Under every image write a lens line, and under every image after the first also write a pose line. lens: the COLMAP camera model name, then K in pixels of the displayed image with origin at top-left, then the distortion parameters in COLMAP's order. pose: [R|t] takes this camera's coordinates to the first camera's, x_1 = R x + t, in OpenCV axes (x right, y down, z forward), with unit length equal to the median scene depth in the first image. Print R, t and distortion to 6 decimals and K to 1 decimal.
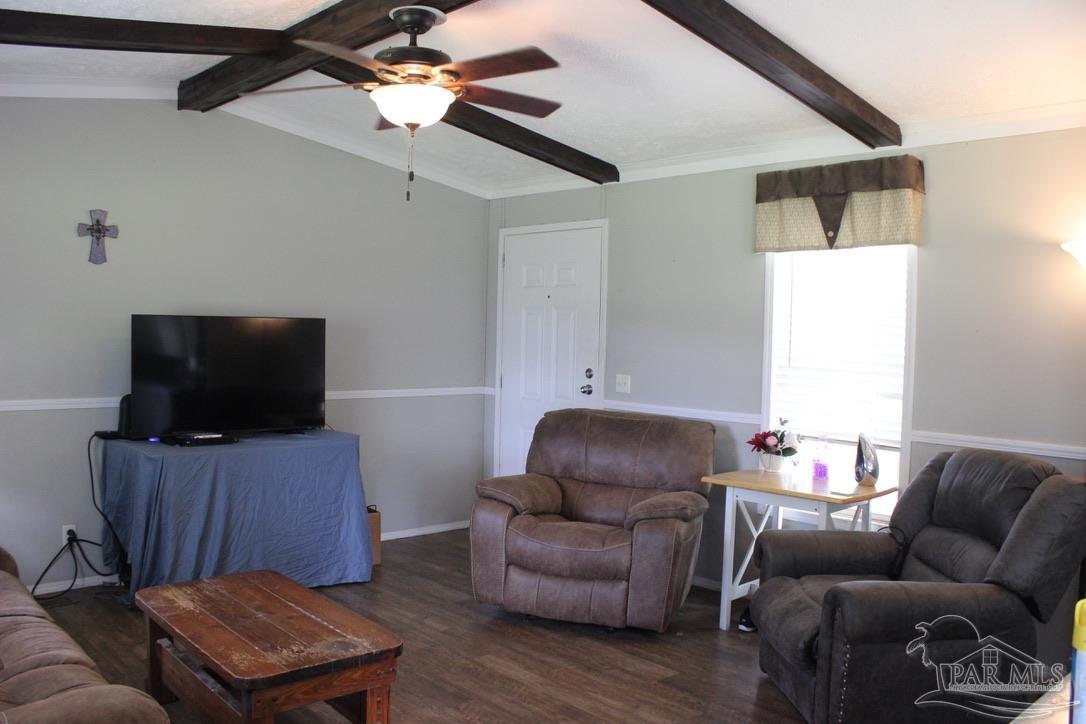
lens RADIAL K [[917.5, 0, 543.0], [0, 917.5, 362.0], [0, 0, 1]] dist [-0.155917, 0.136254]
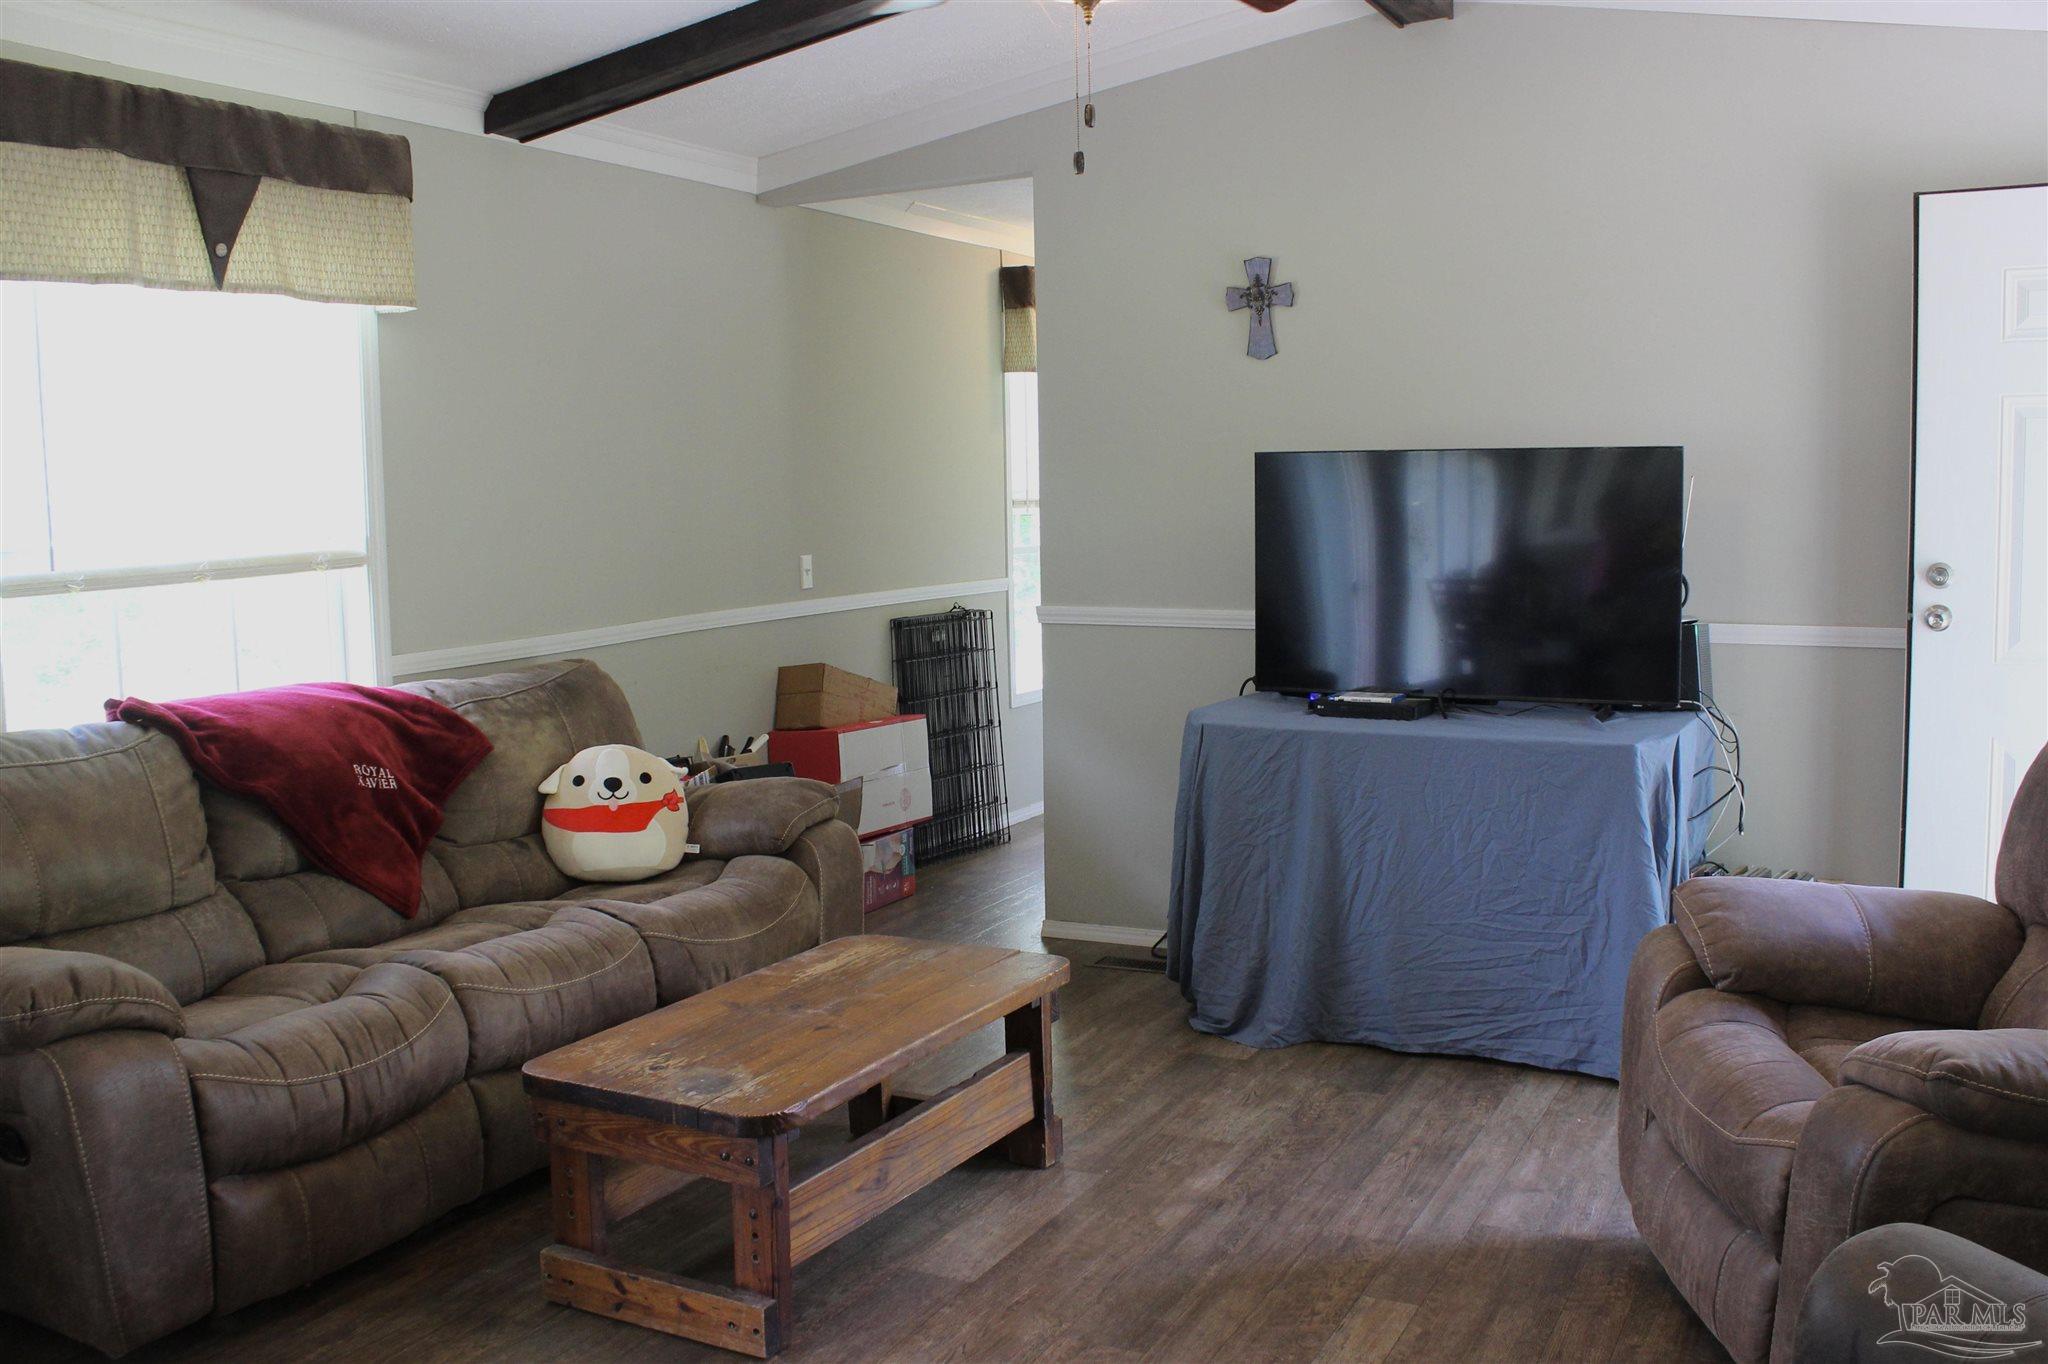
lens RADIAL K [[1846.2, 0, 1024.0], [0, 1846.2, 682.0], [0, 0, 1]] dist [-0.164814, 0.156621]
pose [[0.347802, 0.075954, -0.934486, 0.605109], [-0.009340, 0.996944, 0.077555, -0.001902], [0.937522, -0.018246, 0.347448, 0.596504]]
